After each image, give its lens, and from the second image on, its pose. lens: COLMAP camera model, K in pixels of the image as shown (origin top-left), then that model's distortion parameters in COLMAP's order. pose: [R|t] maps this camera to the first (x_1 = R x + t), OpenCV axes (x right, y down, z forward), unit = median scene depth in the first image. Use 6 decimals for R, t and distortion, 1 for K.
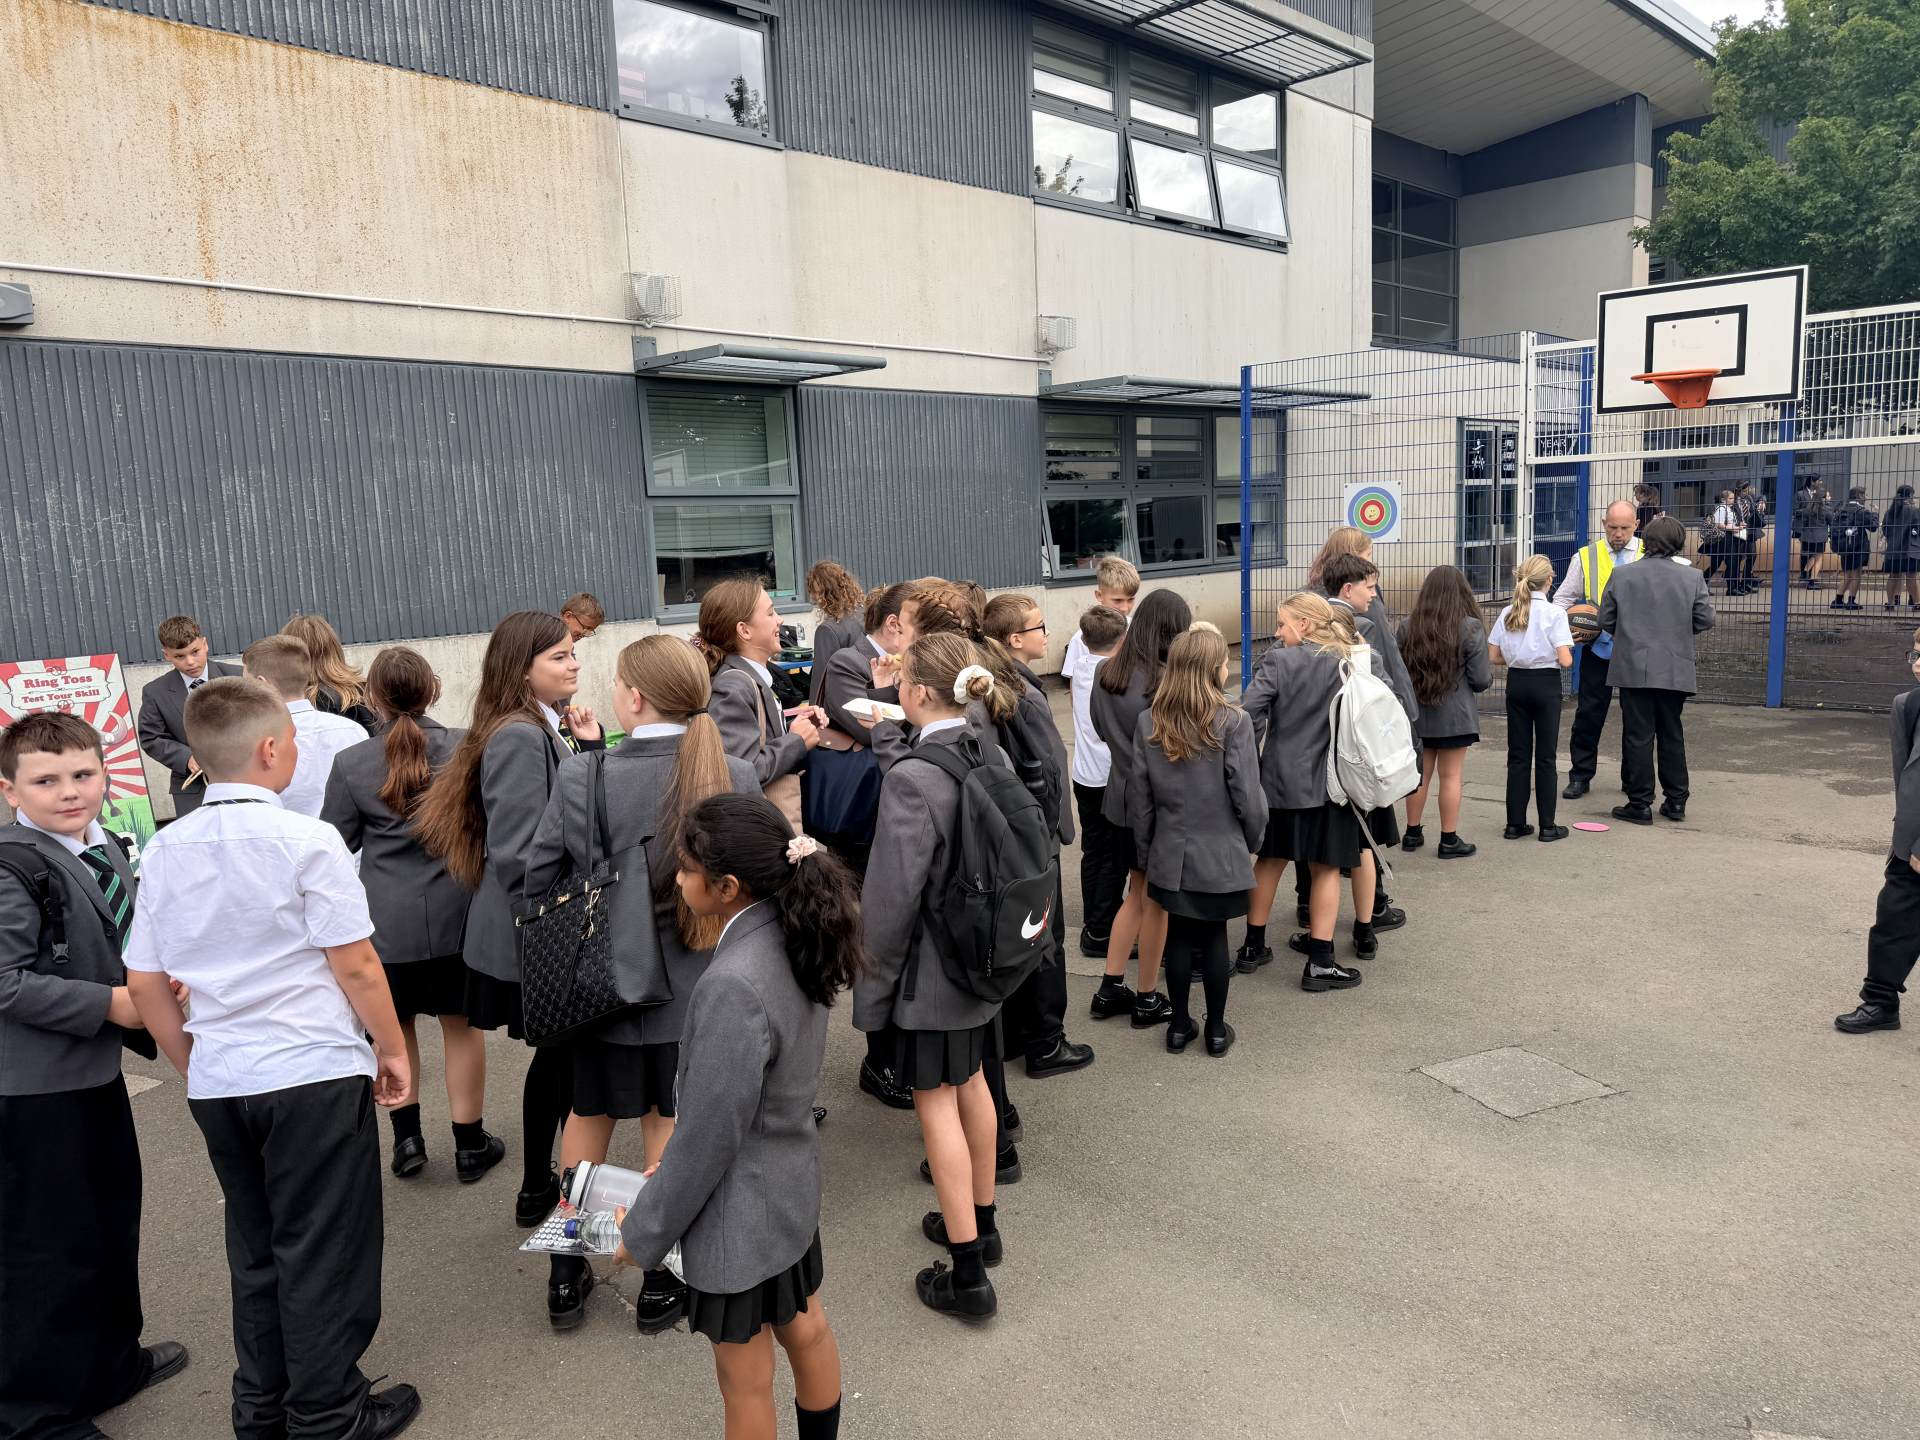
lens RADIAL K [[1360.7, 0, 951.6], [0, 1360.7, 712.1], [0, 0, 1]] dist [0.063739, -0.064549]
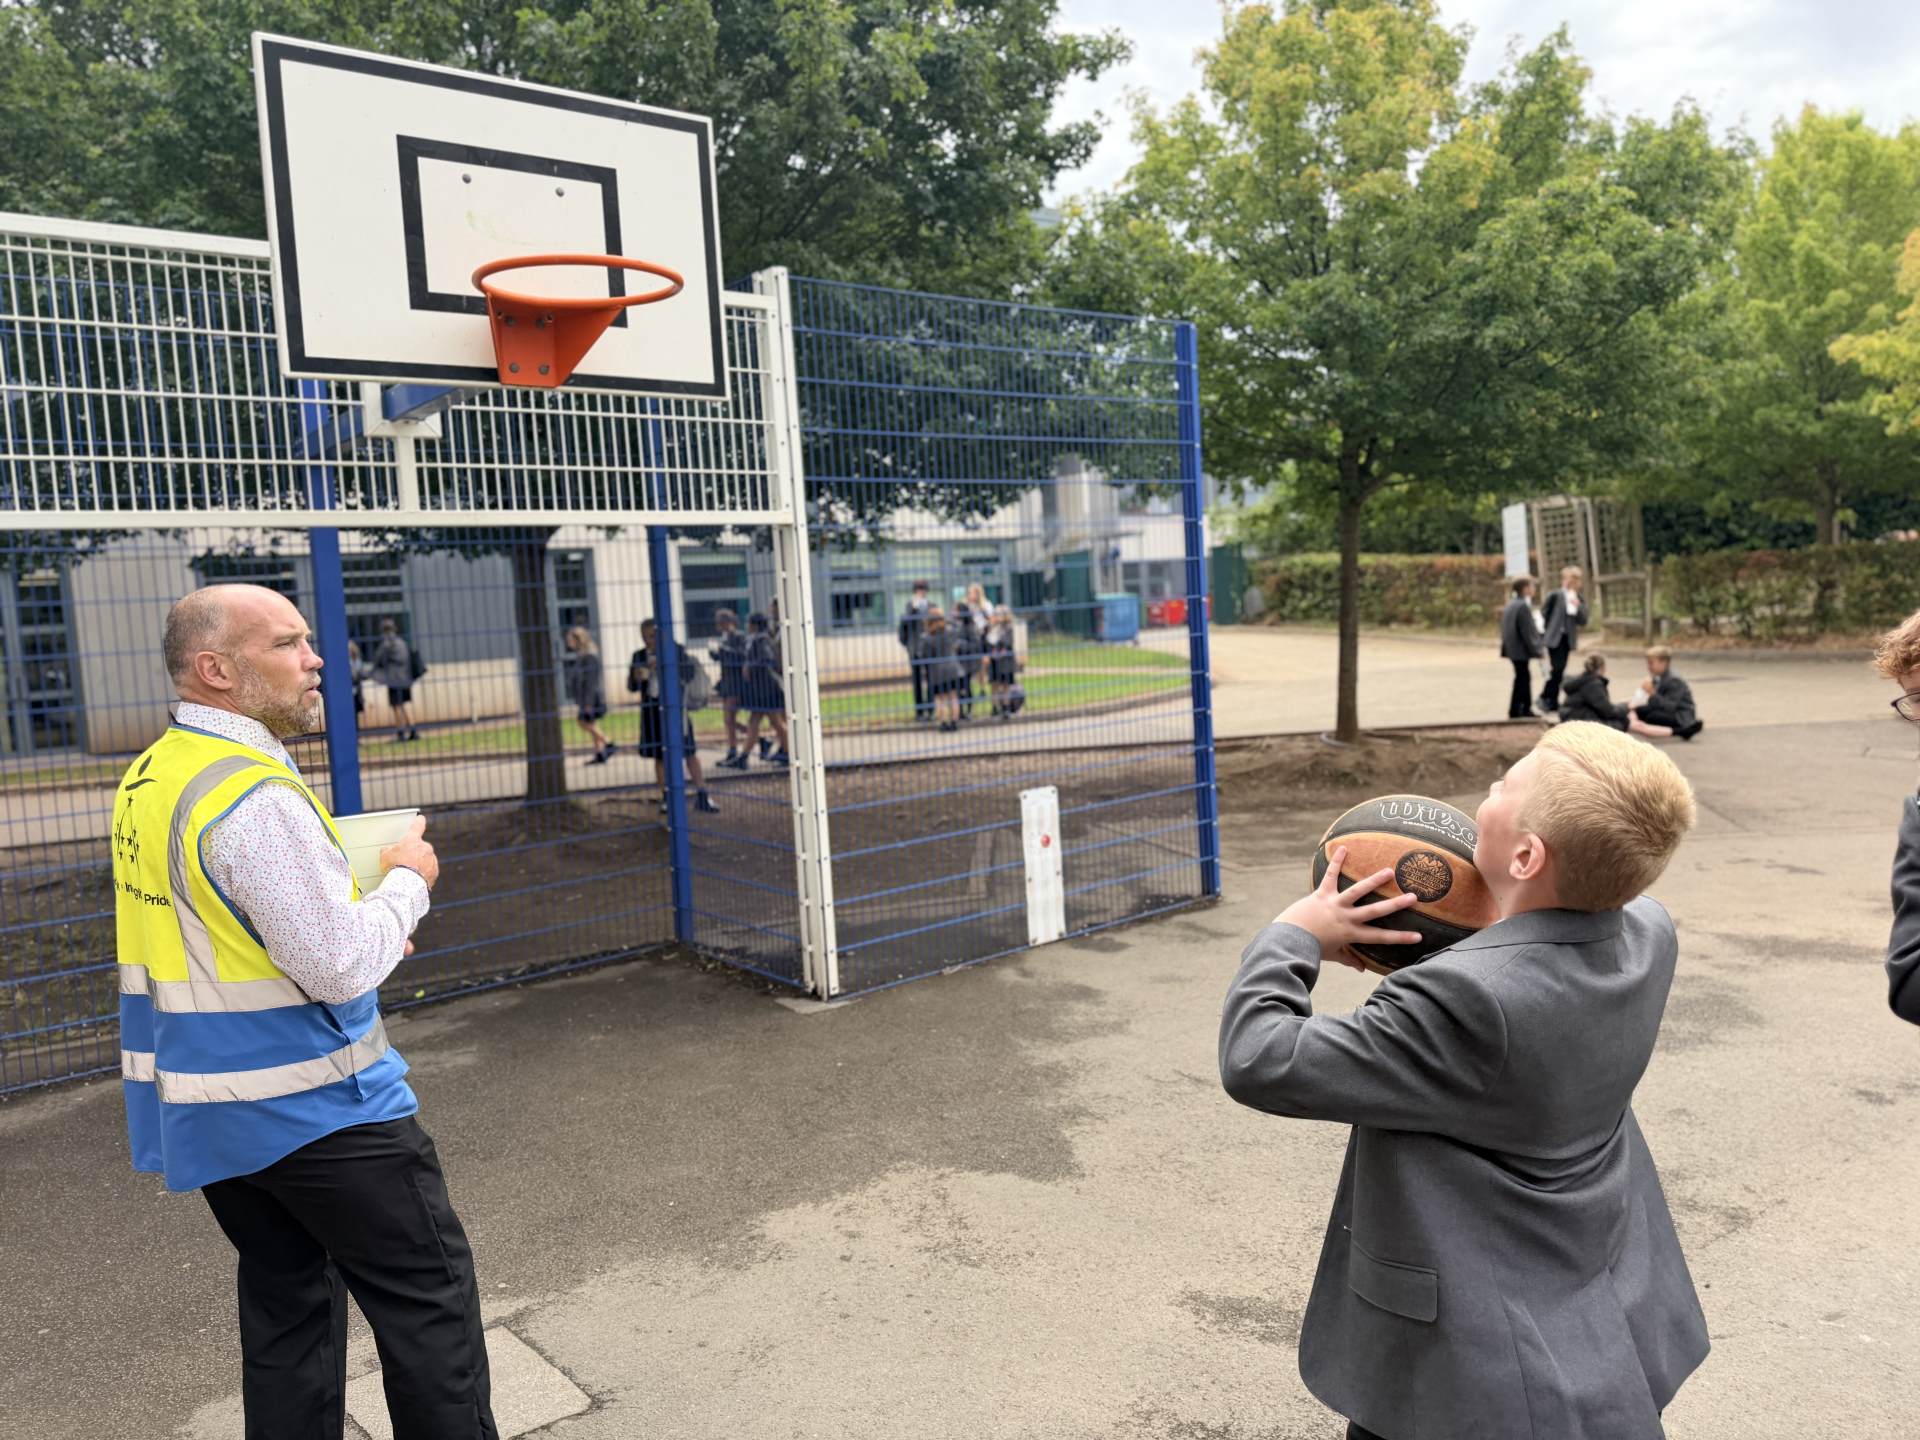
lens RADIAL K [[1360.7, 0, 951.6], [0, 1360.7, 712.1], [0, 0, 1]] dist [0.063739, -0.064549]
pose [[0.186304, -0.051690, 0.981131, 0.112568], [0.189217, 0.981808, 0.015796, -0.080990], [-0.964099, 0.182704, 0.192695, 0.618512]]
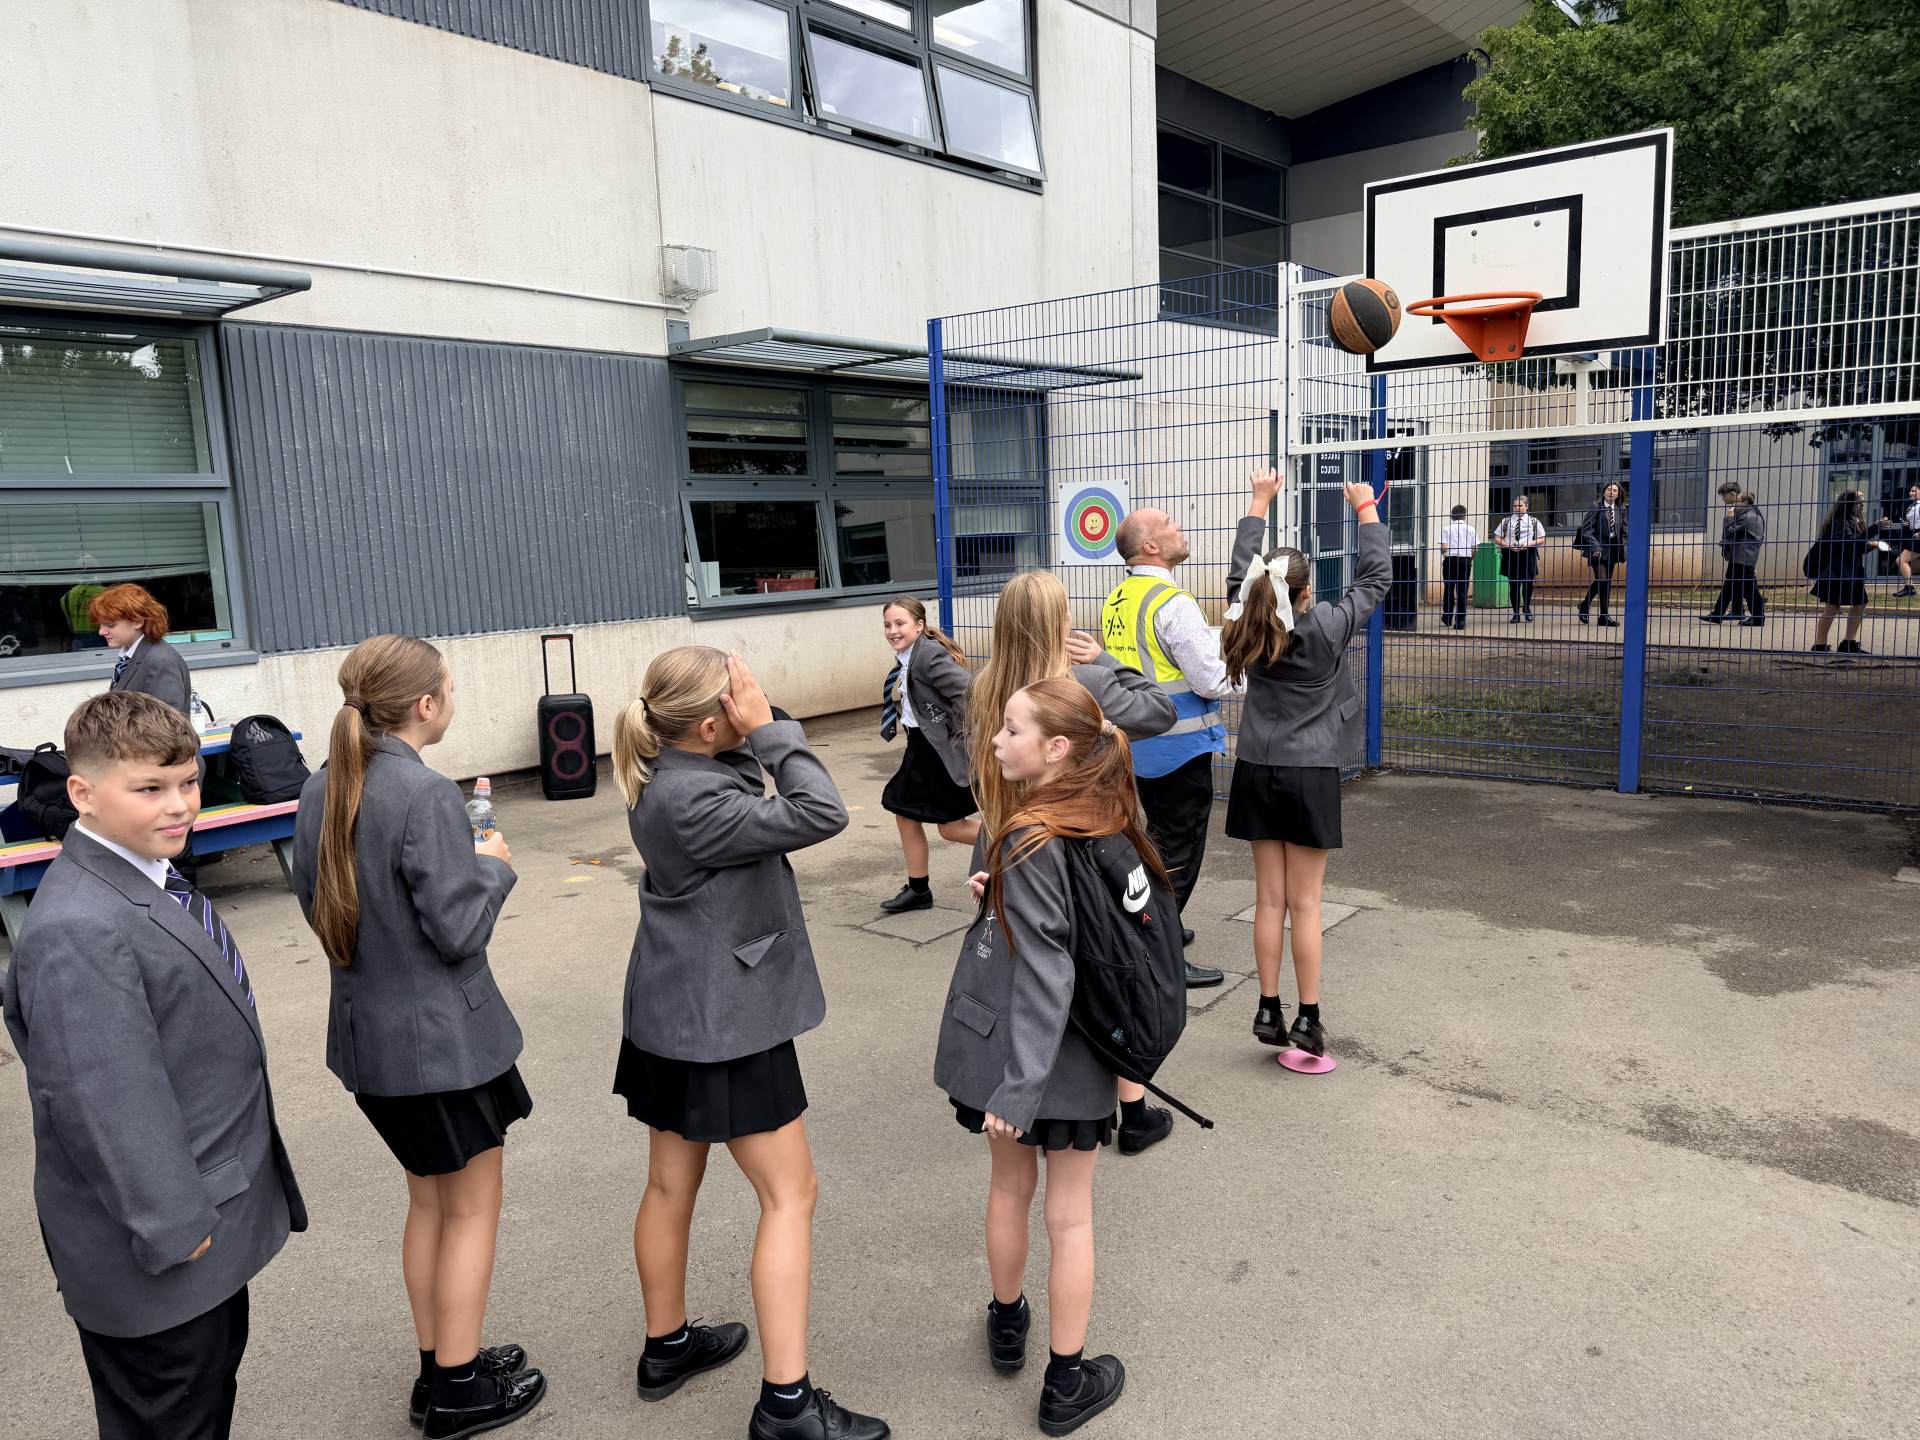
lens RADIAL K [[1343.5, 0, 970.2], [0, 1343.5, 715.8], [0, 0, 1]] dist [0.052302, -0.062746]
pose [[0.996506, -0.007536, 0.083186, 0.179099], [0.007632, 0.999971, -0.000836, -0.042824], [-0.083178, 0.001468, 0.996534, 0.297405]]
